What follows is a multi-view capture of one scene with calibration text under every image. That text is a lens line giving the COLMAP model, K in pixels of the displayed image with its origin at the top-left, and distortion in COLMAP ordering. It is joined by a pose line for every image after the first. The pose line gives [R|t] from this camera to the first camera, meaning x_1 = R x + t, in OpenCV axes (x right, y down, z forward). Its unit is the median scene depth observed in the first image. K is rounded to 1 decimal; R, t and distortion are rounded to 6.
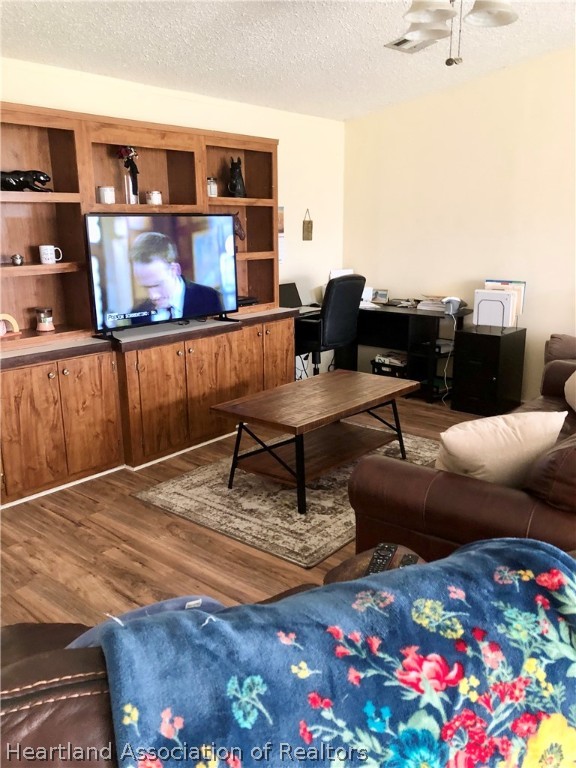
lens RADIAL K [[636.1, 0, 287.7], [0, 636.1, 383.3], [0, 0, 1]] dist [0.042382, -0.036055]
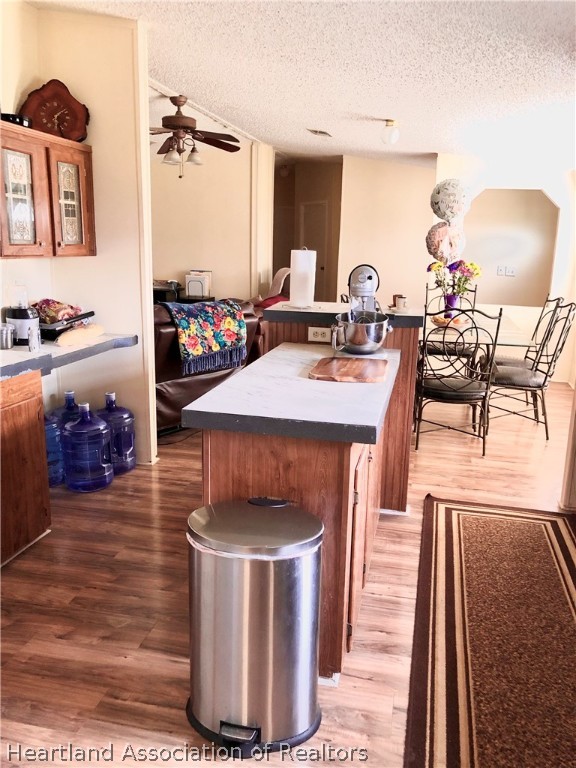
lens RADIAL K [[636.1, 0, 288.4], [0, 636.1, 384.3], [0, 0, 1]] dist [0.042382, -0.036055]
pose [[0.886593, -0.077461, 0.456019, -0.280561], [0.085618, 0.996324, 0.002779, 0.172154], [-0.454558, 0.036579, 0.889966, -0.684383]]
